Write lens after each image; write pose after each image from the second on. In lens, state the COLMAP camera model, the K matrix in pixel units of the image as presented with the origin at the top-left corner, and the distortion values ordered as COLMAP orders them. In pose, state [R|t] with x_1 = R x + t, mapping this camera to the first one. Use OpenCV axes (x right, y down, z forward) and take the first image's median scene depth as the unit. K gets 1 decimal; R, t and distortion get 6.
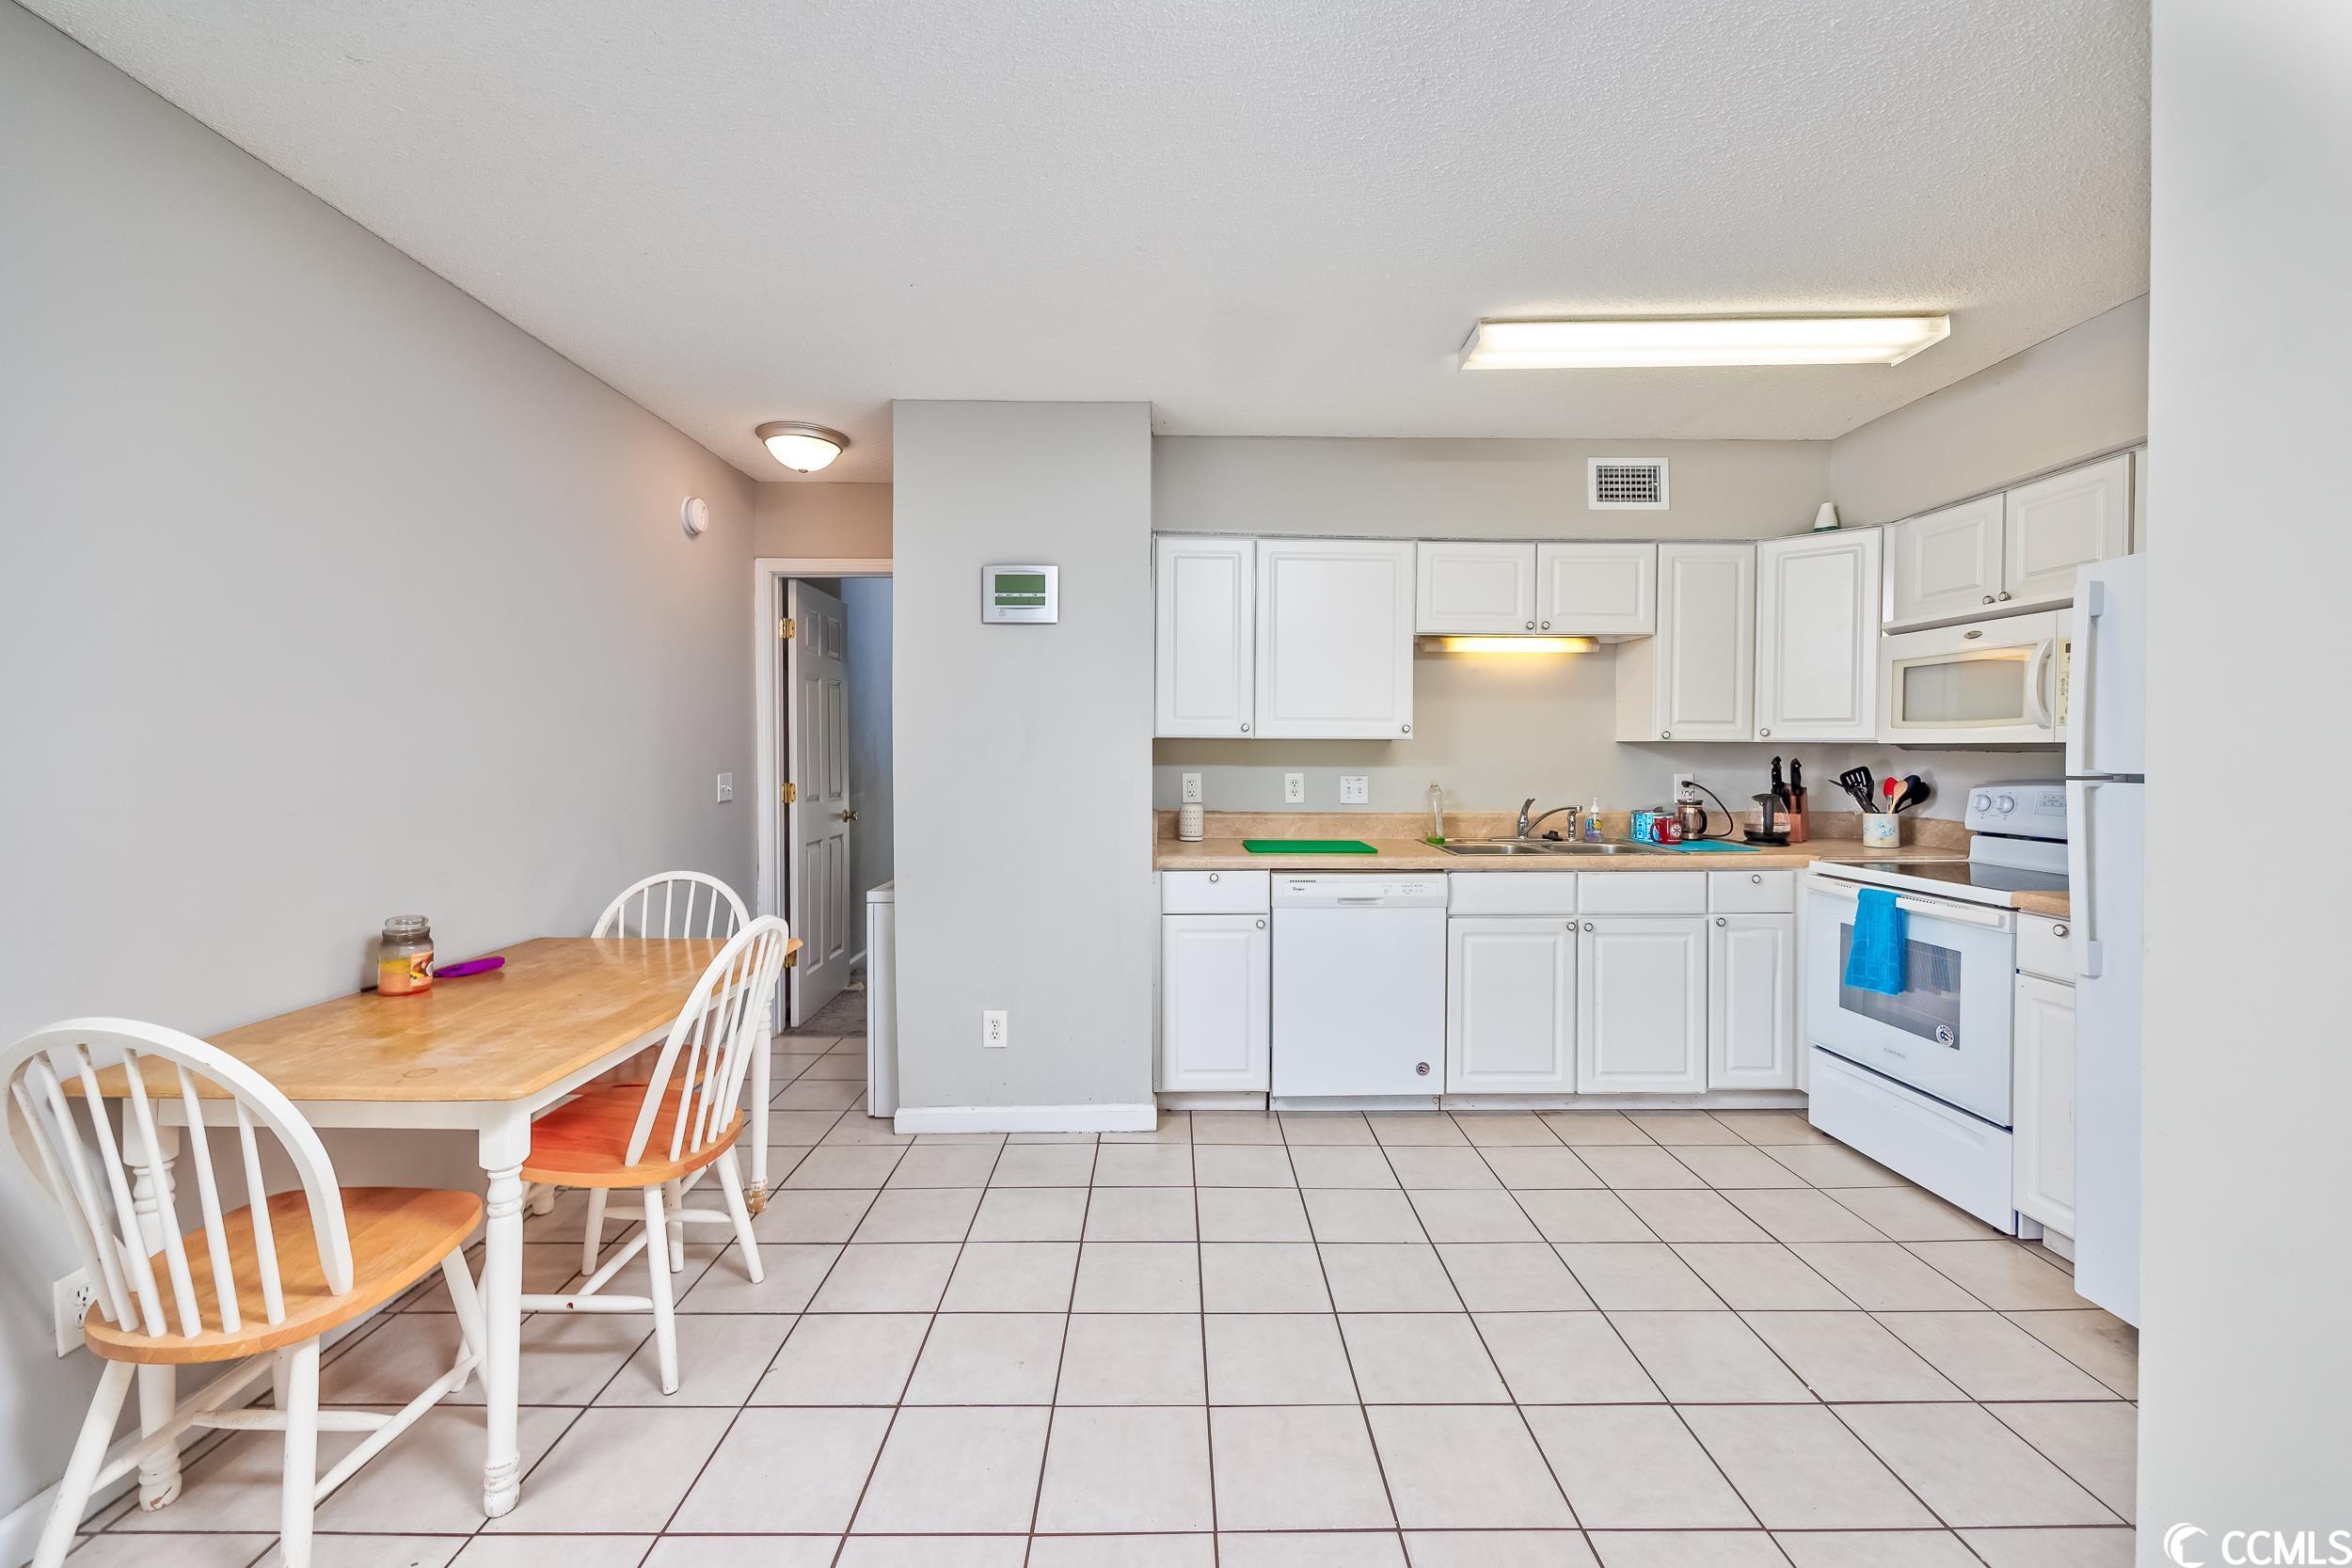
lens RADIAL K [[956.5, 0, 1174.6], [0, 956.5, 754.5], [0, 0, 1]] dist [-0.001192, 0.000231]
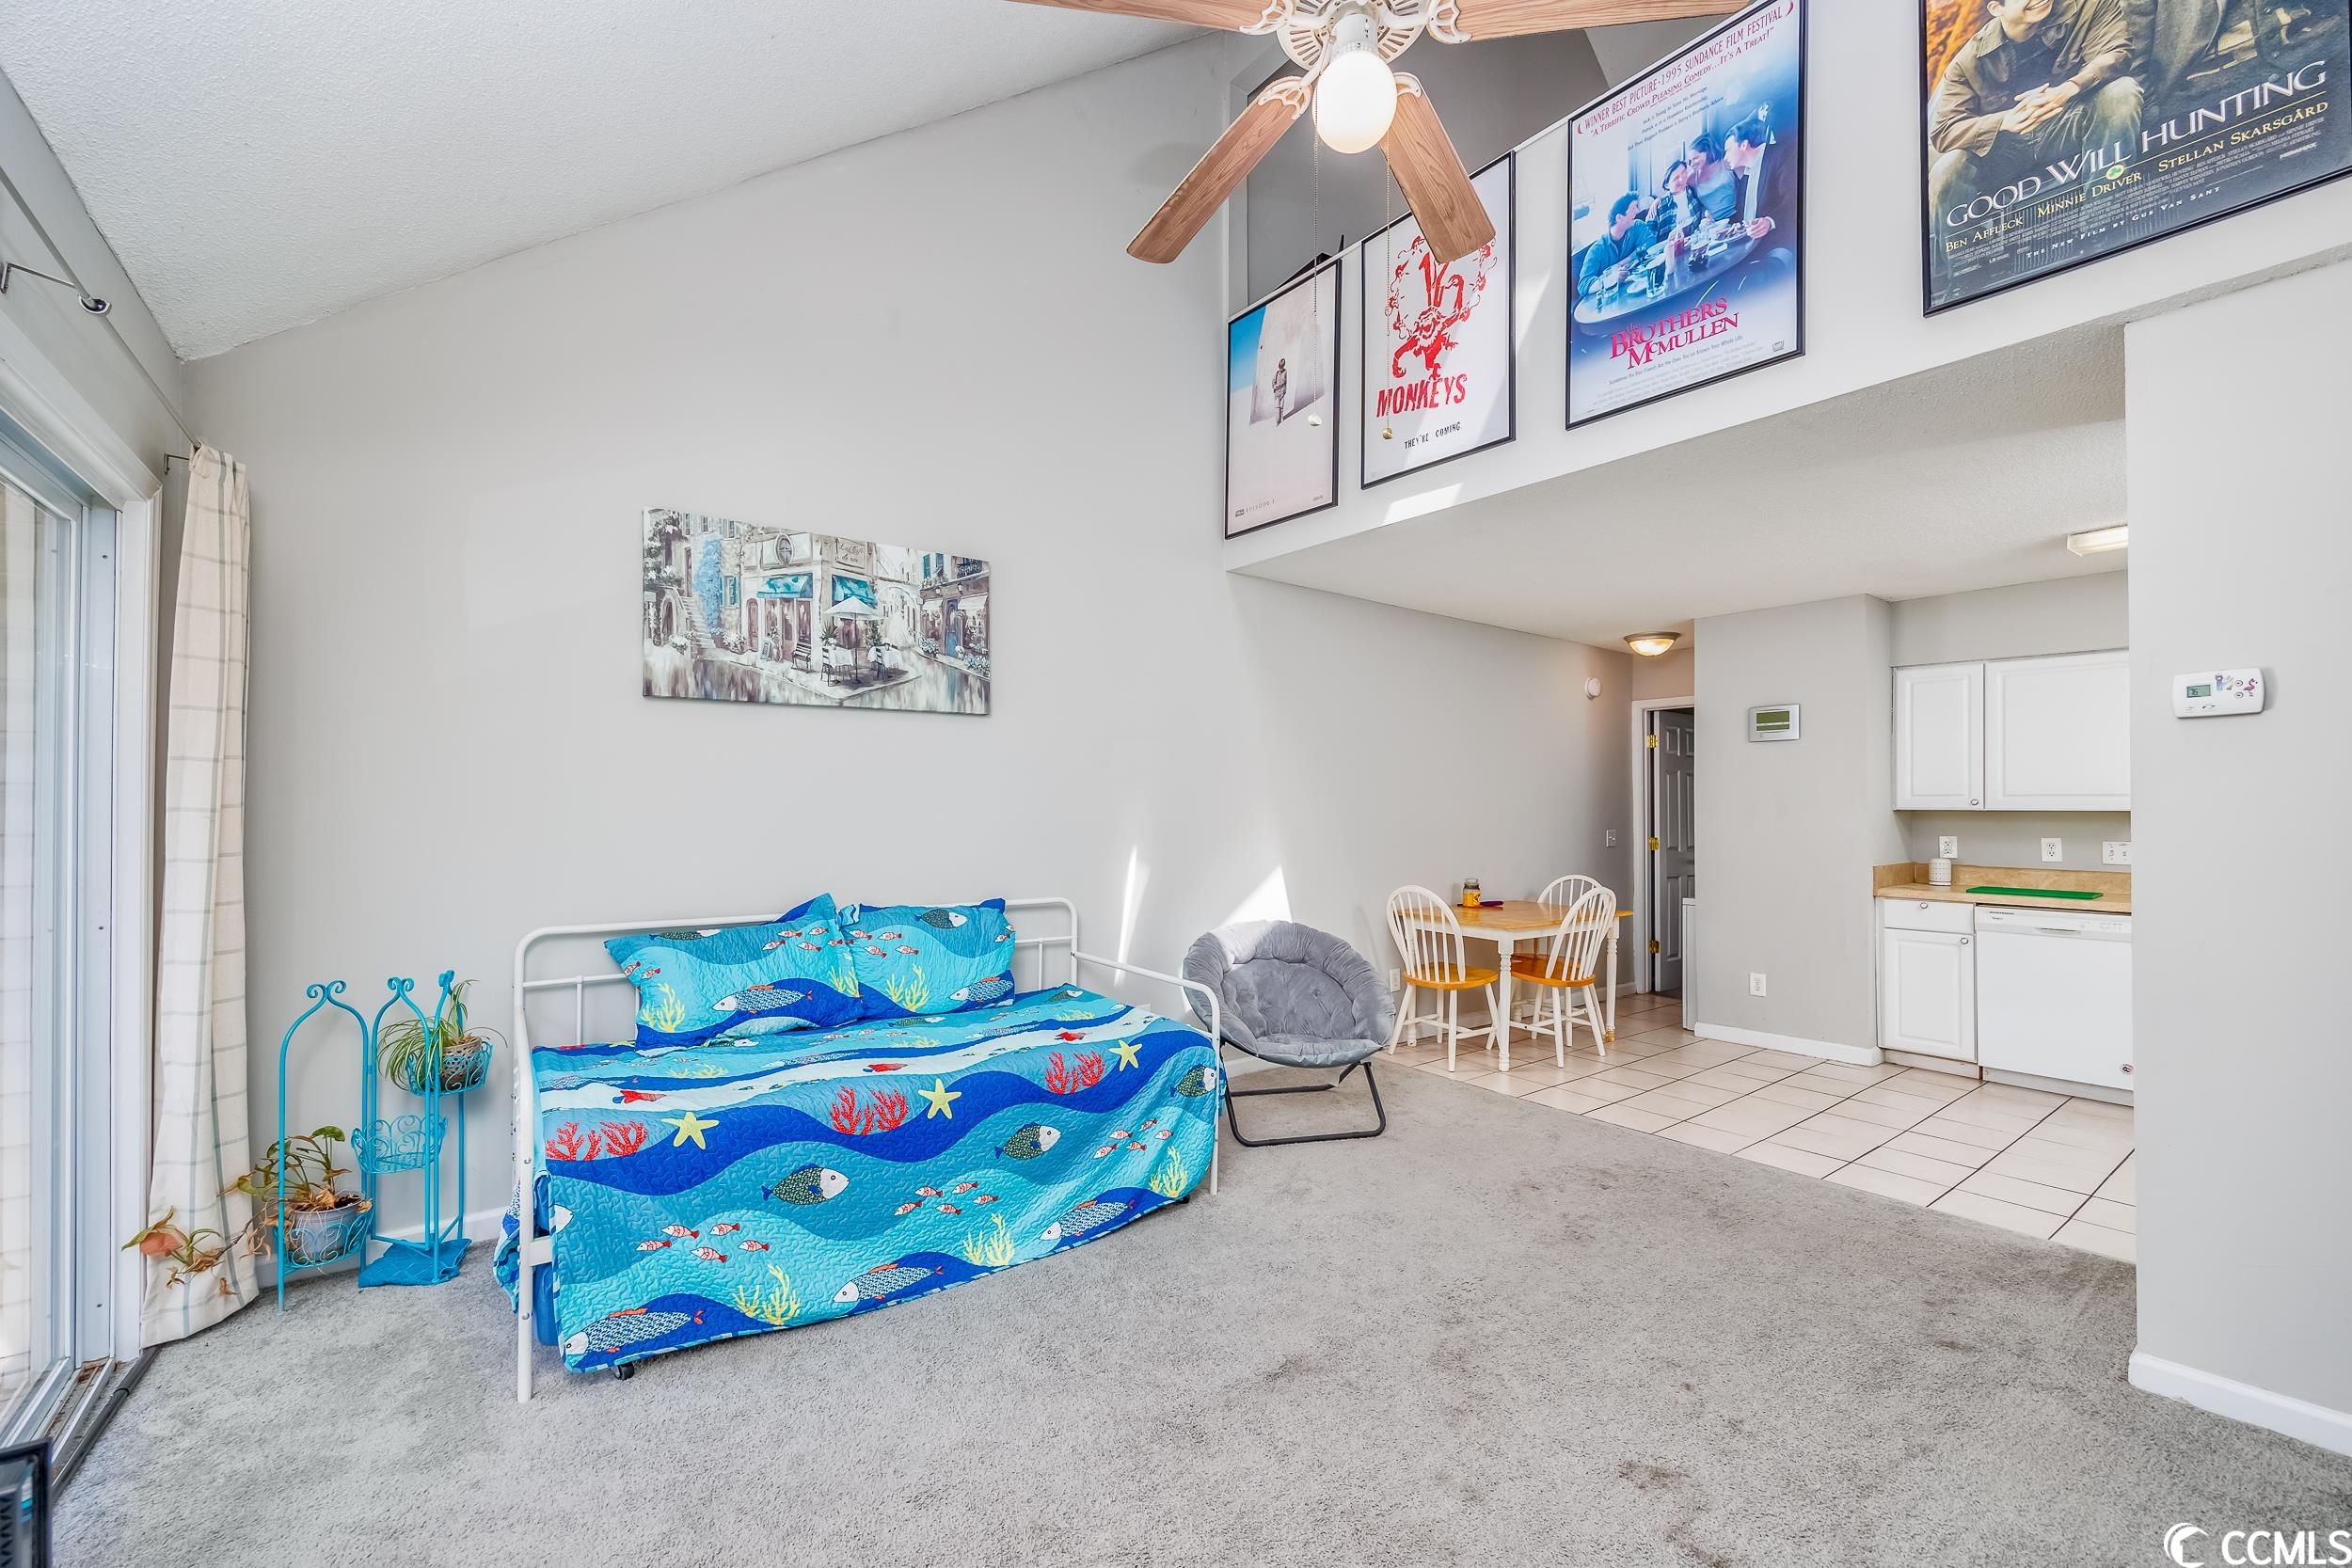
lens RADIAL K [[956.5, 0, 1174.0], [0, 956.5, 802.5], [0, 0, 1]] dist [-0.001192, 0.000231]
pose [[0.599004, -0.006443, -0.800720, 0.518154], [-0.011952, 0.999784, -0.016985, 0.009664], [0.800657, 0.019744, 0.598798, -0.785694]]
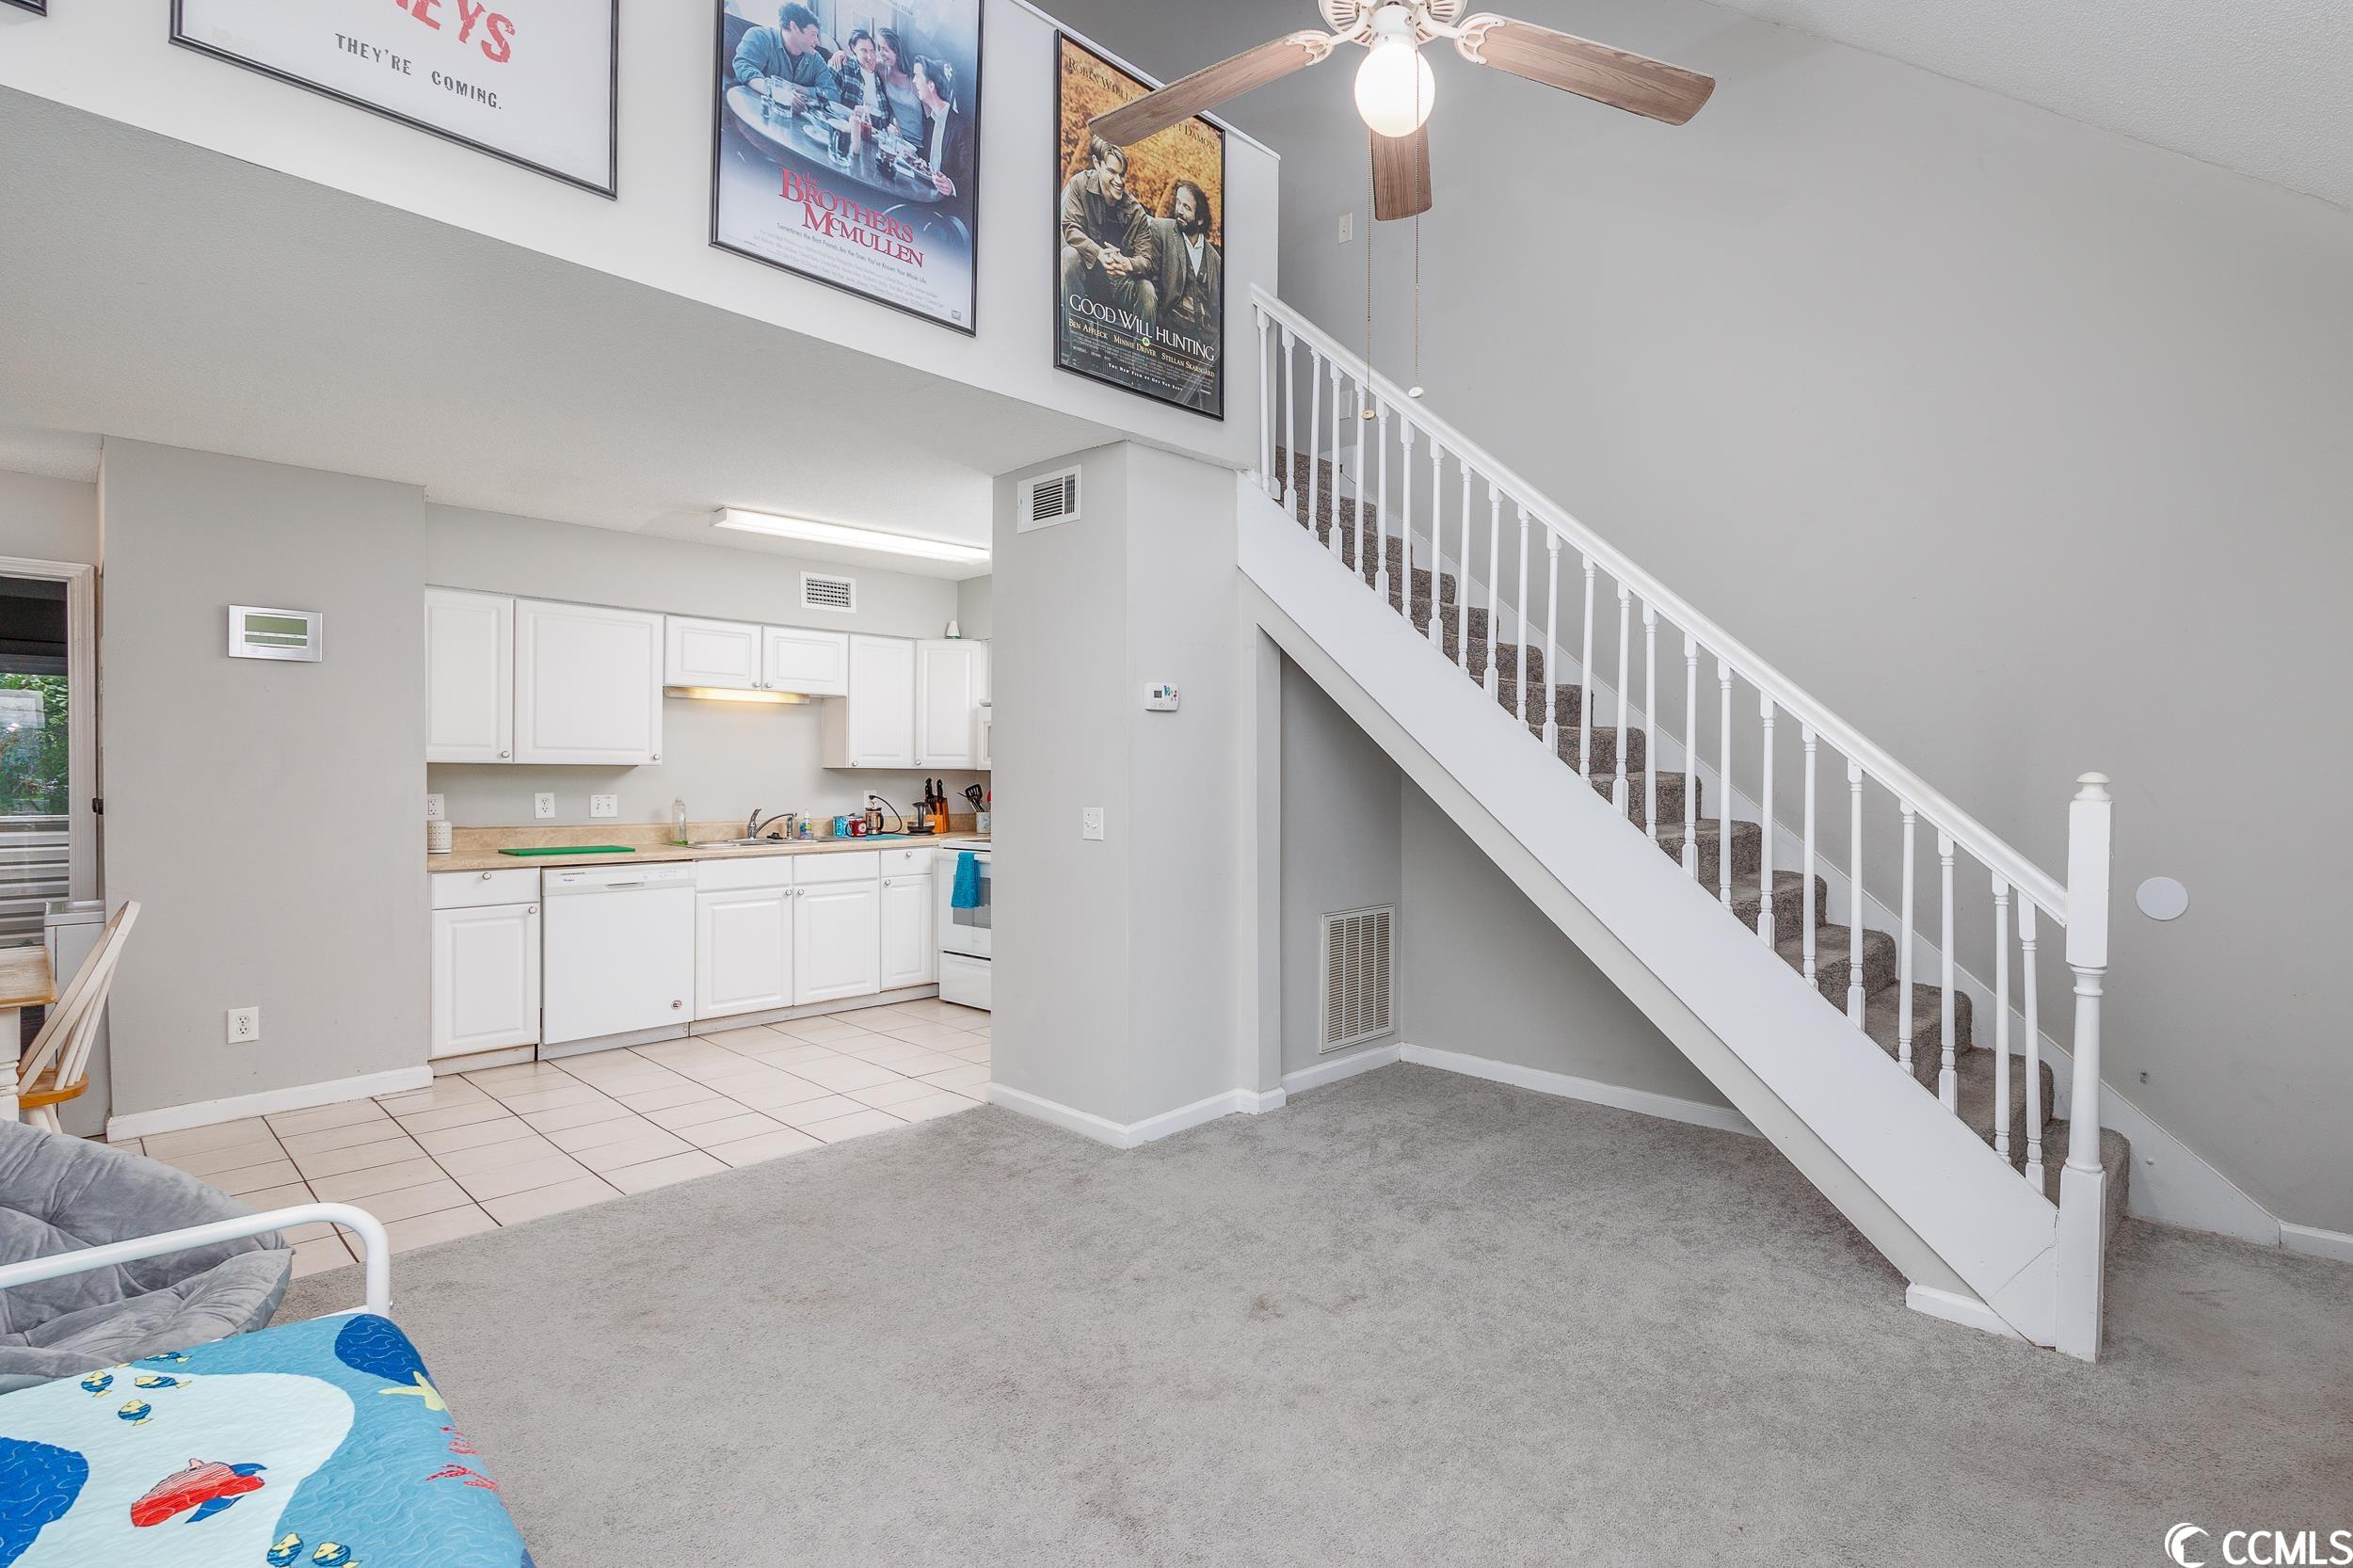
lens RADIAL K [[1115.1, 0, 1377.0], [0, 1115.1, 781.4], [0, 0, 1]] dist [0.001471, -0.001771]
pose [[0.643013, -0.003235, 0.765849, -0.318863], [0.003157, 0.999994, 0.001574, 0.007999], [-0.765849, 0.001405, 0.643019, -0.799799]]
